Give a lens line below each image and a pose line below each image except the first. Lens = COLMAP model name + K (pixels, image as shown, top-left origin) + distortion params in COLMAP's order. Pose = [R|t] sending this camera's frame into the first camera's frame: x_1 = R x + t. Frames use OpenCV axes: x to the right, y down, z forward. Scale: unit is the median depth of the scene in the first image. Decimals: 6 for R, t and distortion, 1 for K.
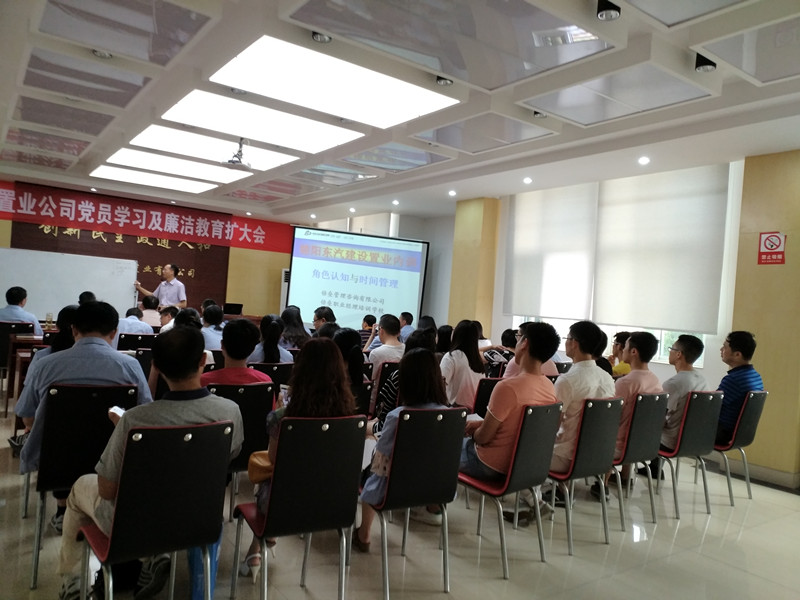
lens RADIAL K [[614.8, 0, 399.4], [0, 614.8, 299.9], [0, 0, 1]] dist [0.034010, -0.007338]
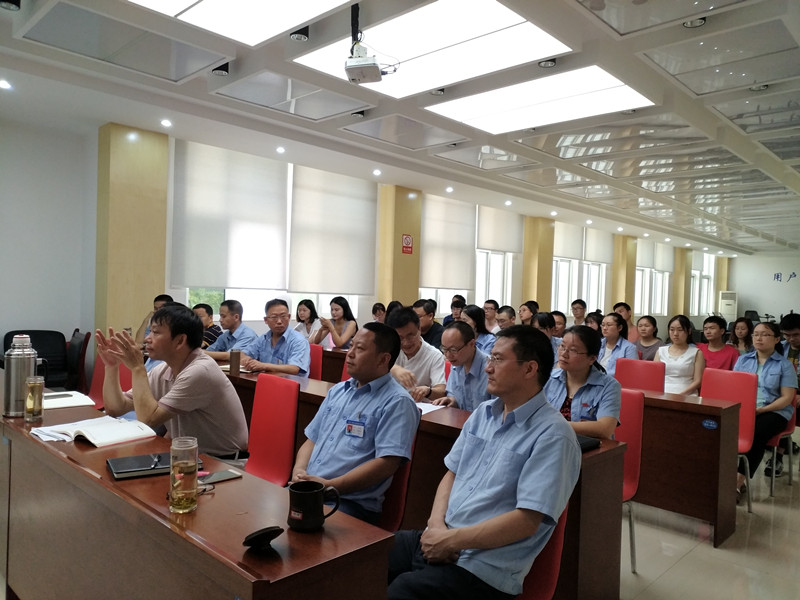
lens RADIAL K [[614.8, 0, 400.4], [0, 614.8, 301.5], [0, 0, 1]] dist [0.034010, -0.007338]
pose [[-0.121238, -0.075699, 0.989733, -0.590054], [-0.054182, 0.996106, 0.069549, -0.023439], [-0.991144, -0.045194, -0.124867, 0.670747]]
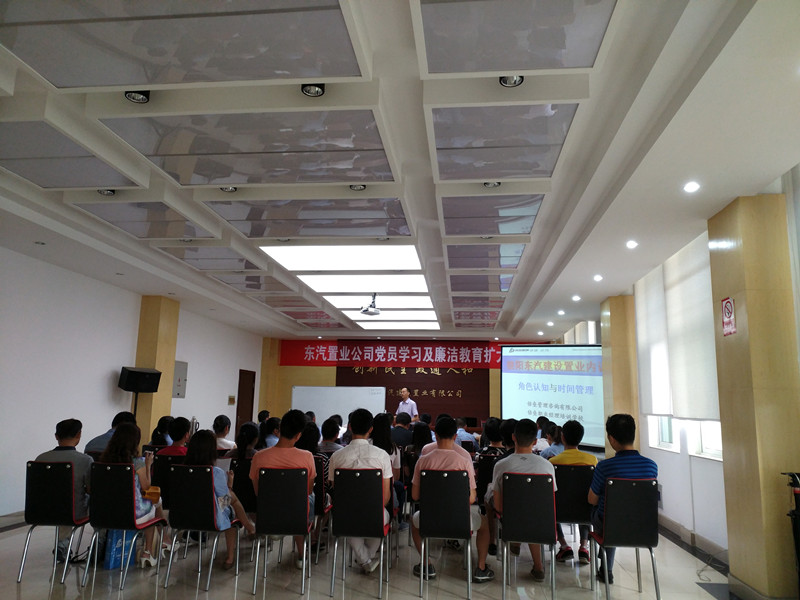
lens RADIAL K [[614.8, 0, 398.9], [0, 614.8, 297.9], [0, 0, 1]] dist [0.034010, -0.007338]
pose [[0.714743, -0.175057, -0.677125, 0.482574], [0.035018, 0.975911, -0.215340, 0.033412], [0.698510, 0.130201, 0.703655, 0.044895]]
